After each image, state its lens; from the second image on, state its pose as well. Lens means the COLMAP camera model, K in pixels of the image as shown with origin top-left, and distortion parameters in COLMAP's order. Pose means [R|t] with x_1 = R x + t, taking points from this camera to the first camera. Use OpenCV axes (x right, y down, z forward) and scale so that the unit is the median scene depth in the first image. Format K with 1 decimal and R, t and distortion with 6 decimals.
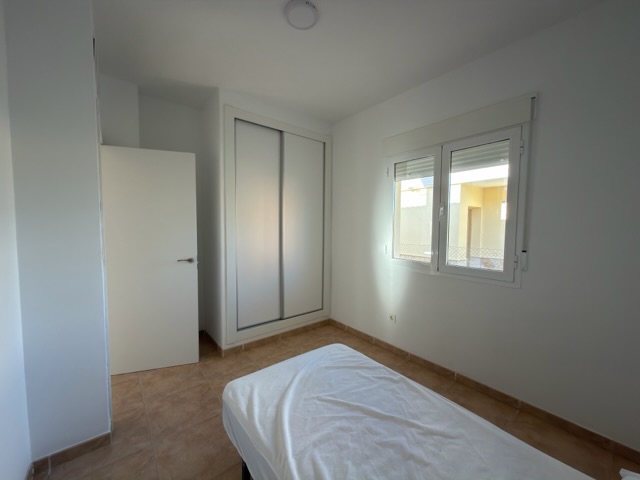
lens RADIAL K [[253.9, 0, 321.5], [0, 253.9, 238.9], [0, 0, 1]] dist [-0.001209, -0.000181]
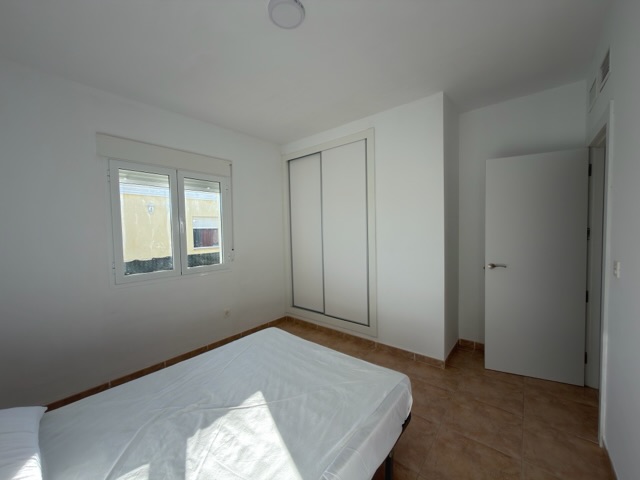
lens RADIAL K [[253.9, 0, 321.8], [0, 253.9, 242.0], [0, 0, 1]] dist [-0.001209, -0.000181]
pose [[0.173740, 0.032471, -0.984256, 0.392821], [-0.034237, 0.999051, 0.026916, -0.016639], [0.984196, 0.029022, 0.174687, 0.319623]]
